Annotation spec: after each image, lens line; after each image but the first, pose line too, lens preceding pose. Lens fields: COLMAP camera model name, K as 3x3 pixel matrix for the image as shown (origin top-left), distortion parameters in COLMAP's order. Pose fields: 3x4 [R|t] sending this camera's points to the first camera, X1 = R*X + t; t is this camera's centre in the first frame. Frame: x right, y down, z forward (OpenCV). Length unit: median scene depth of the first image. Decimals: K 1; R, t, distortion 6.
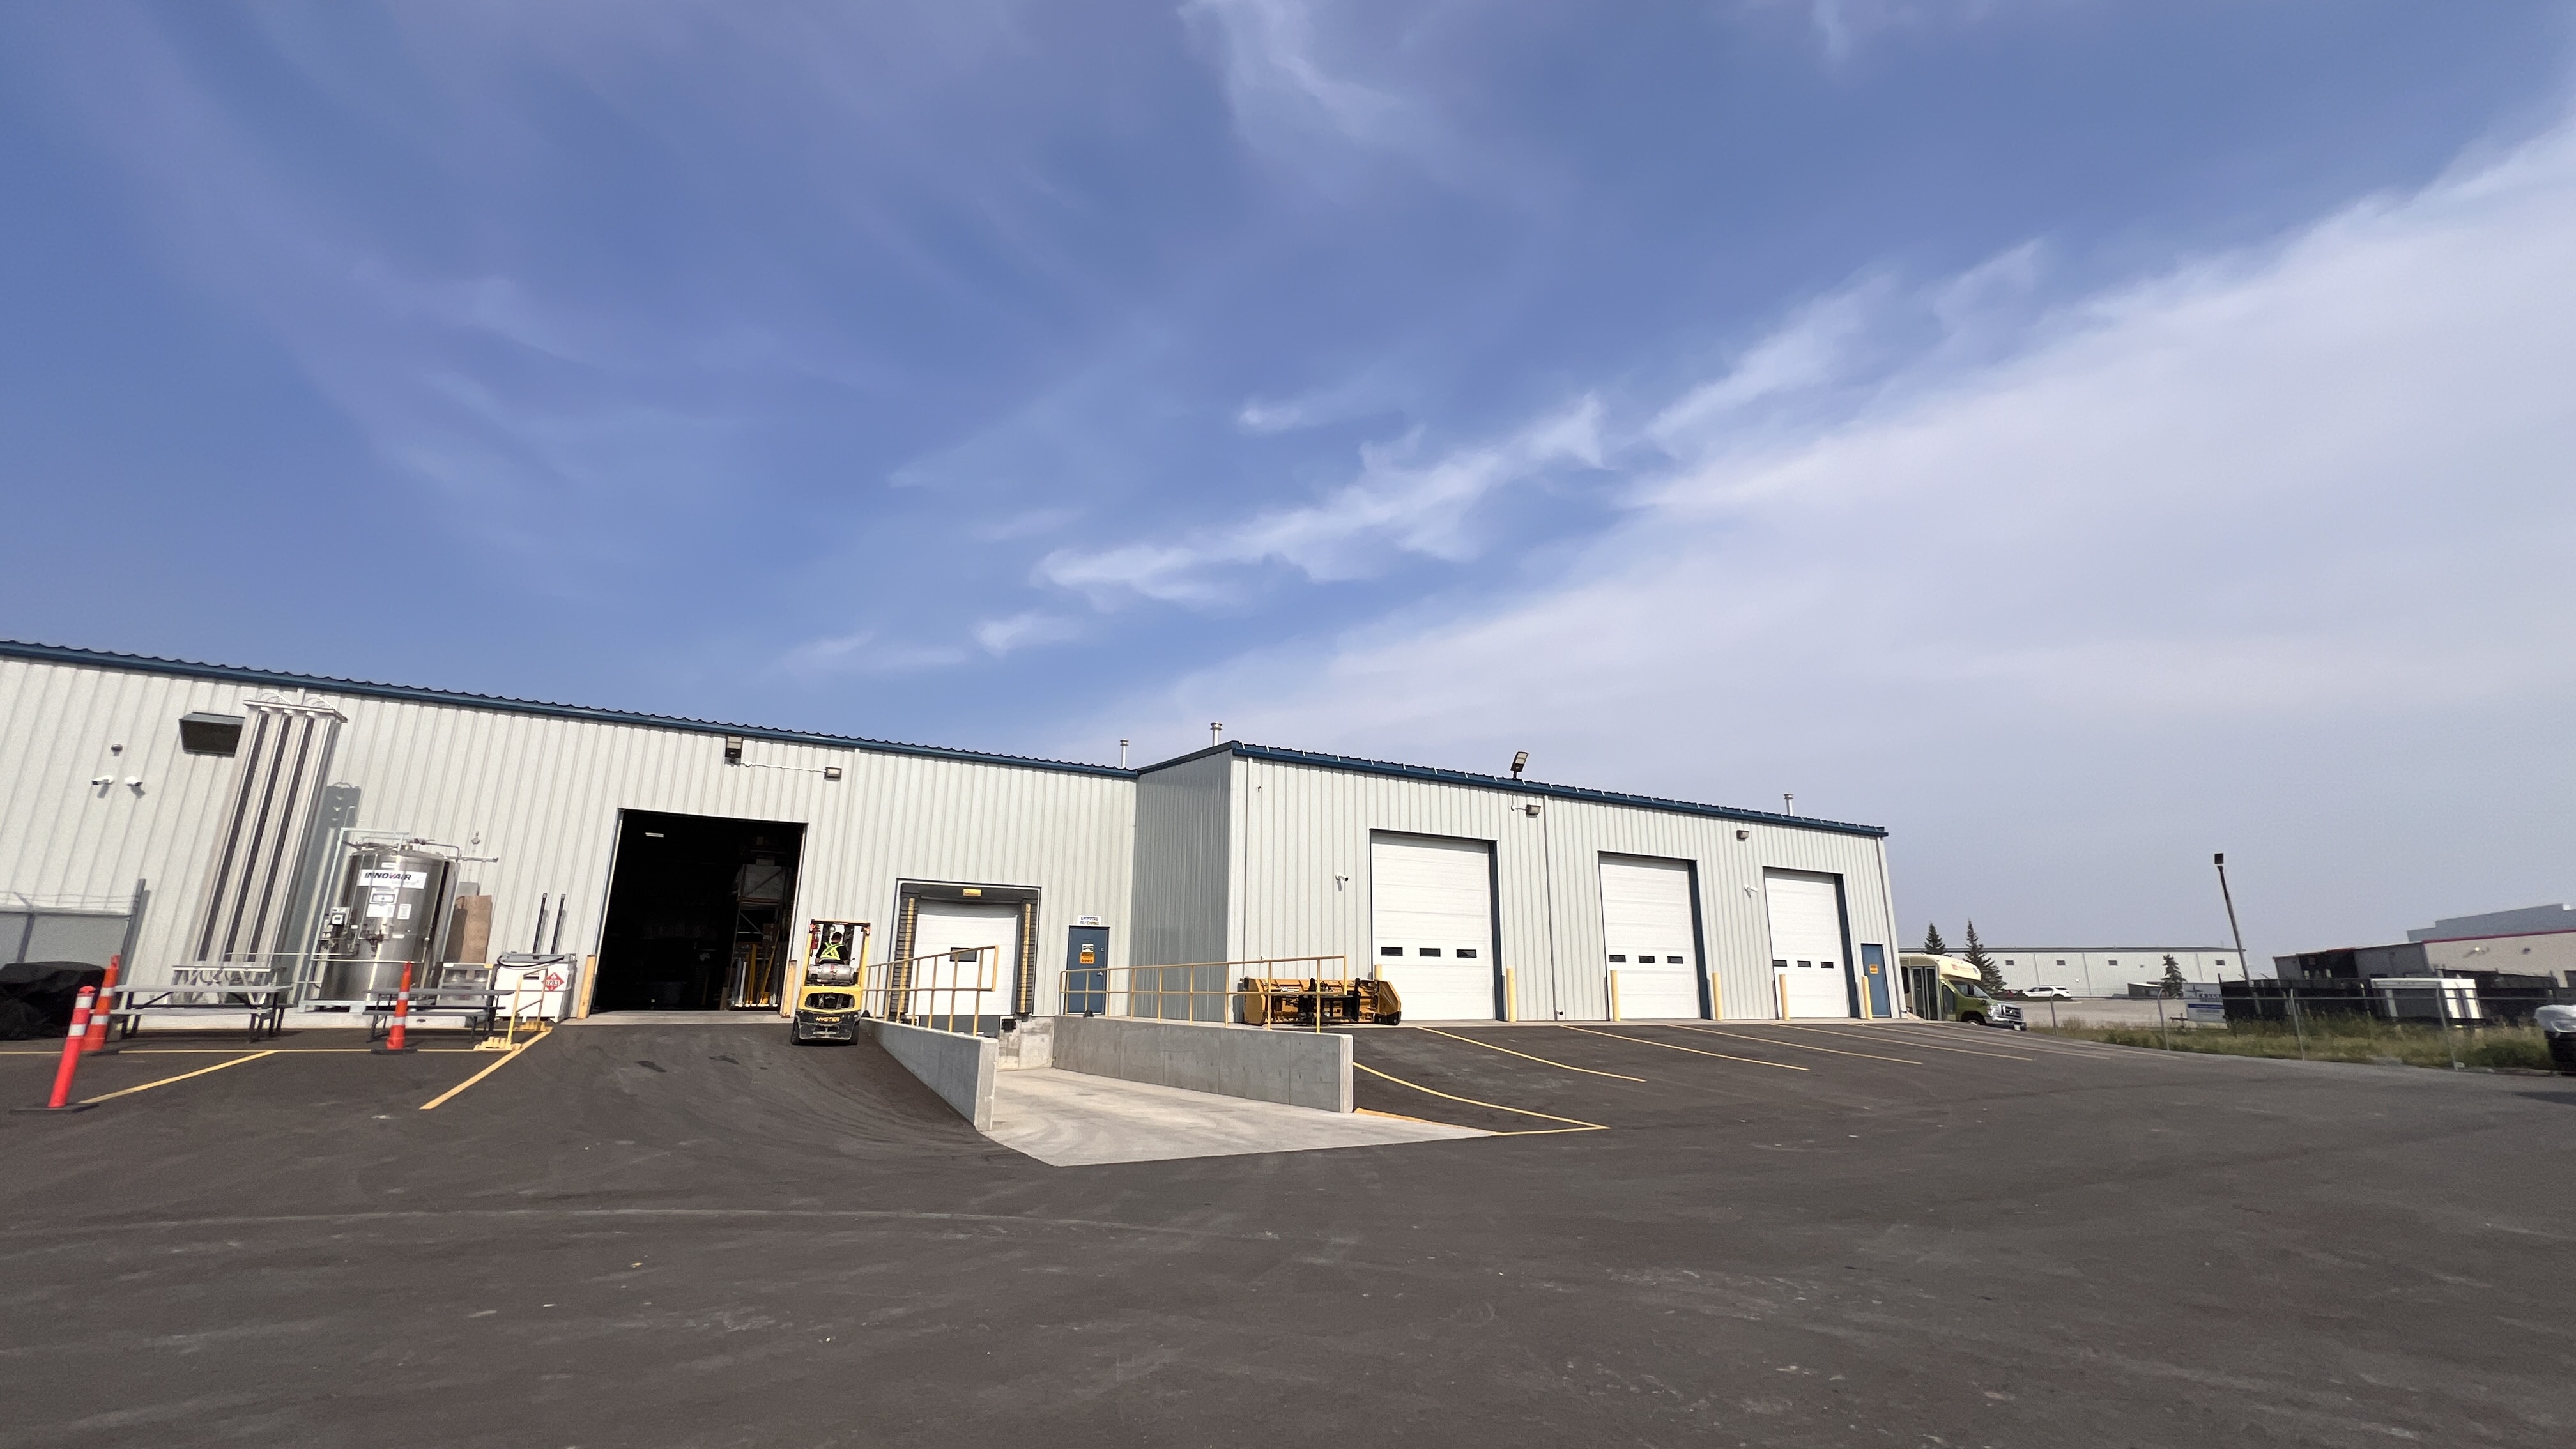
lens RADIAL K [[1154.9, 0, 1367.8], [0, 1154.9, 719.3], [0, 0, 1]] dist [-0.023539, 0.000207]
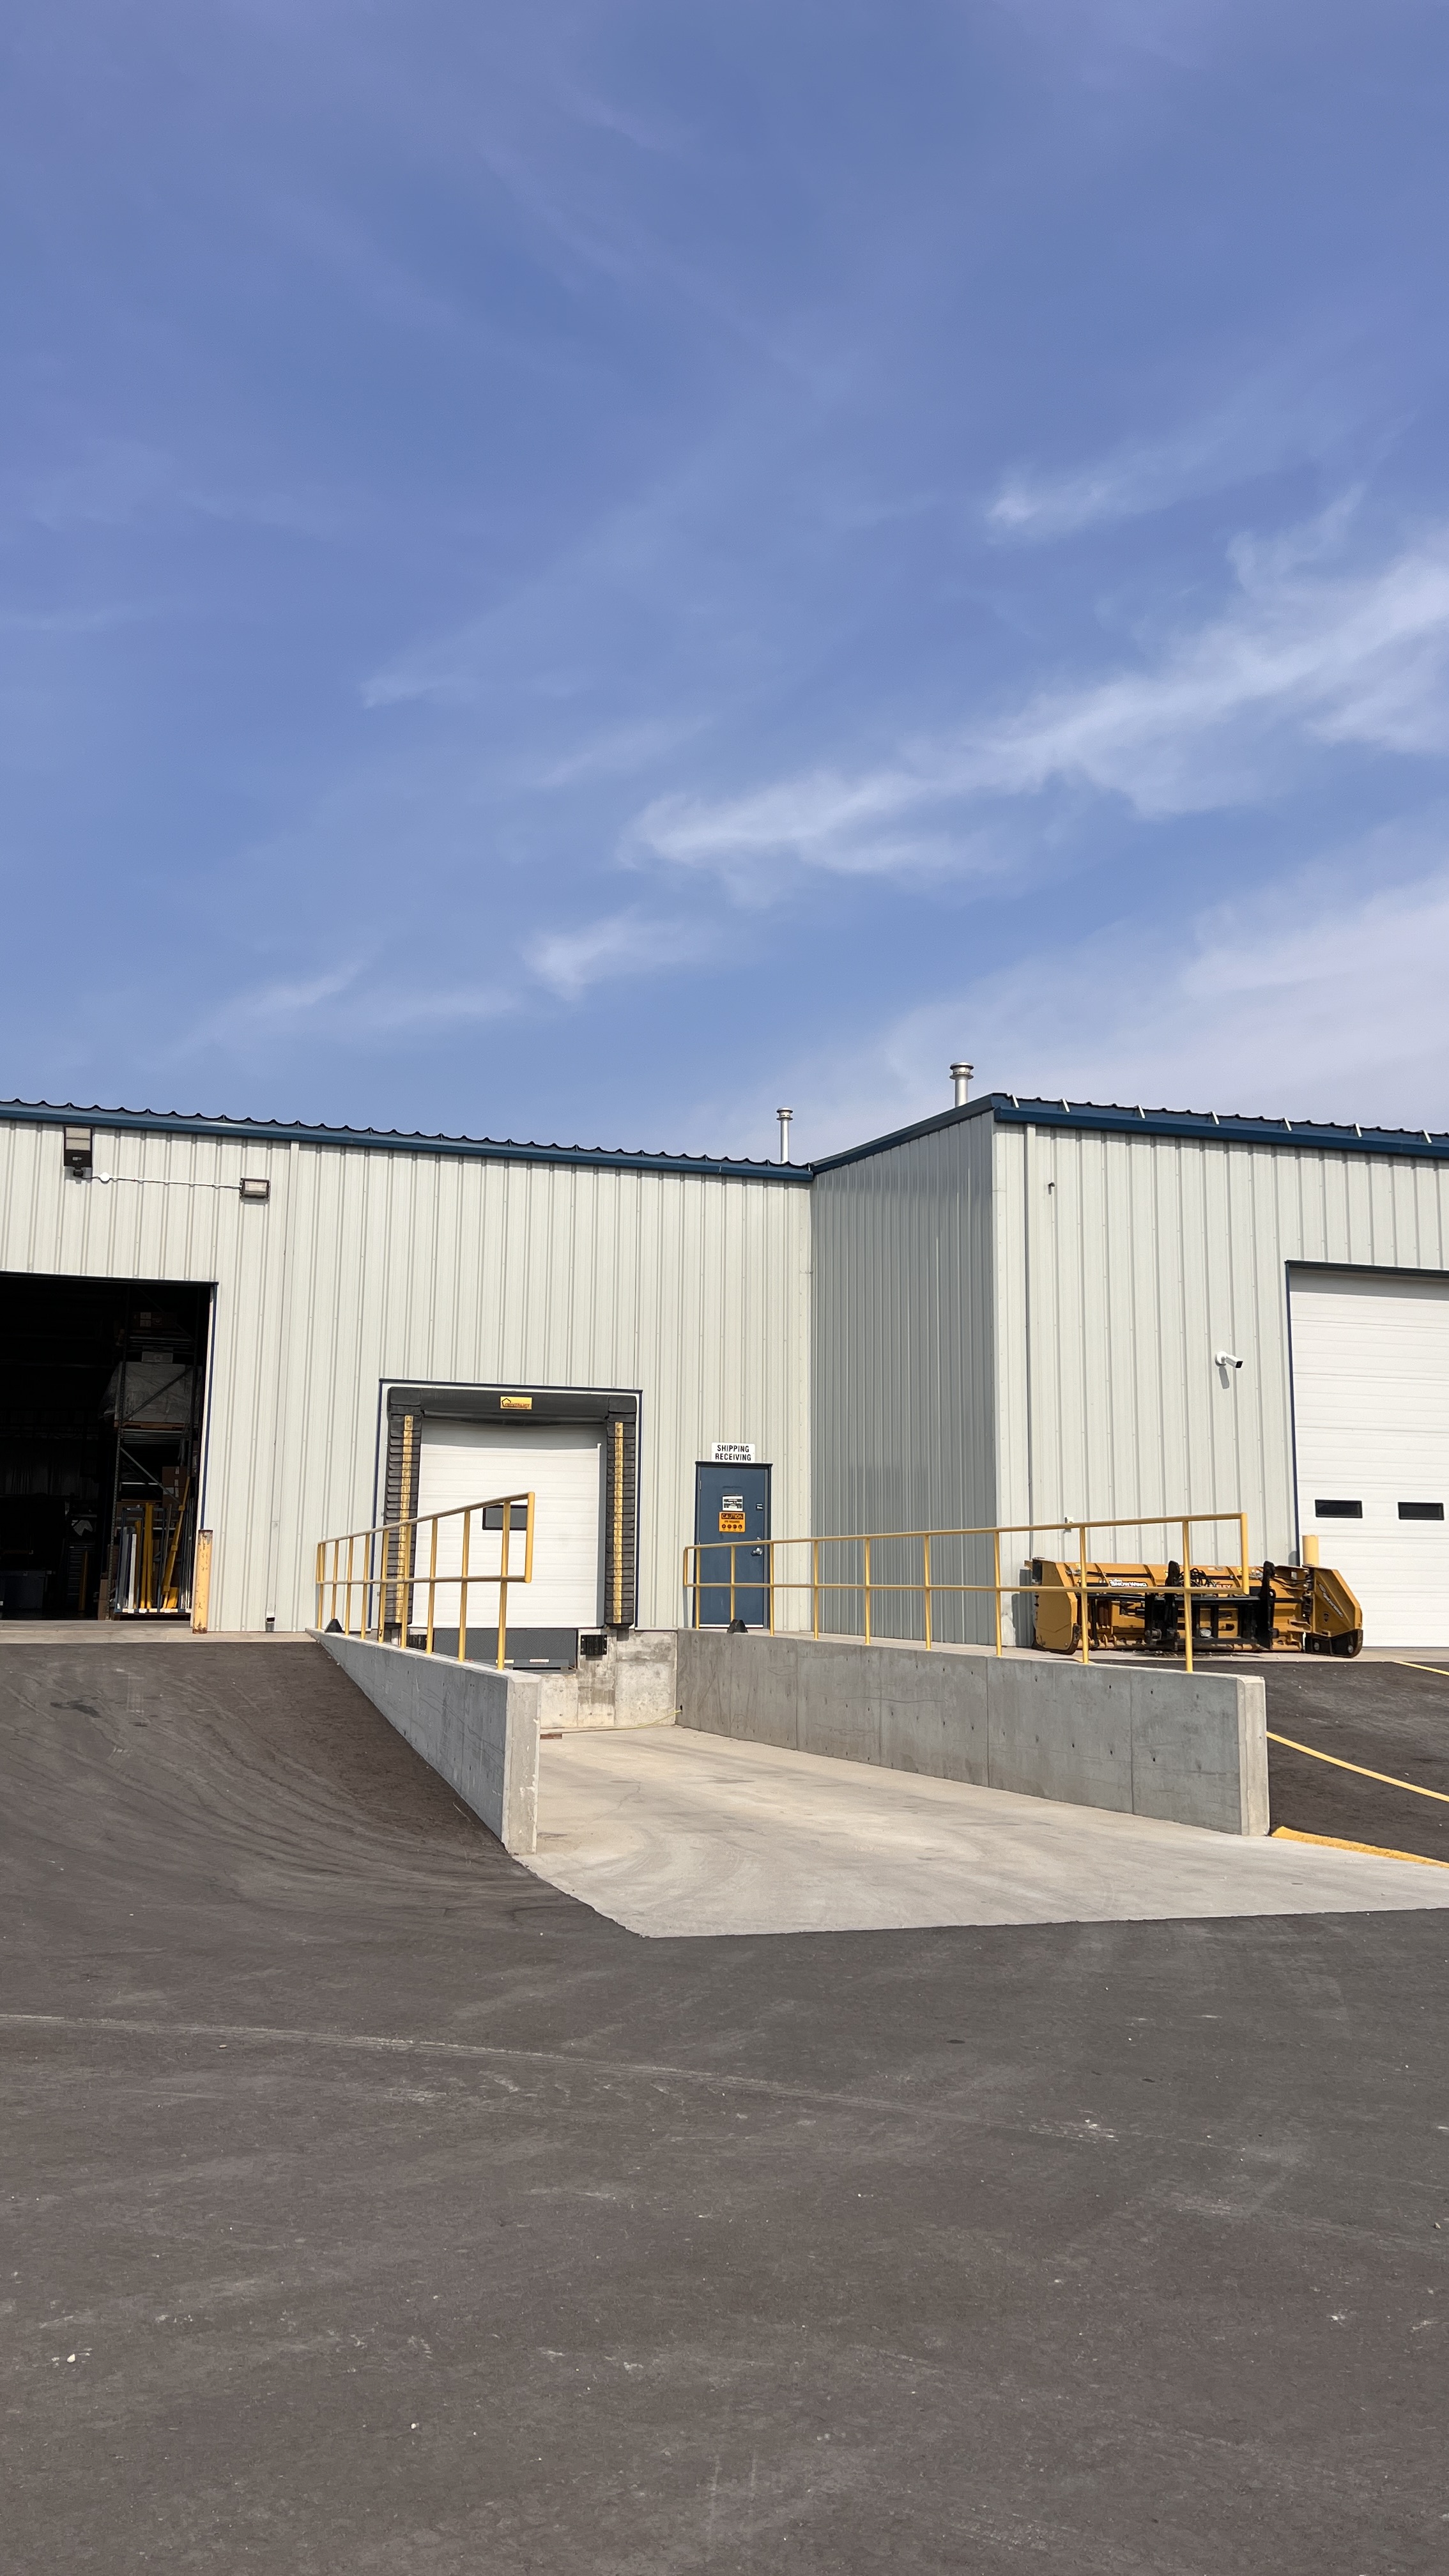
lens RADIAL K [[1969.0, 0, 724.5], [0, 1969.0, 1288.0], [0, 0, 1]] dist [0.068878, -0.070970]
pose [[0.964064, -0.036053, -0.263214, -0.005899], [0.056496, 0.995910, 0.070514, 0.039071], [0.259595, -0.082850, 0.962157, 0.149131]]
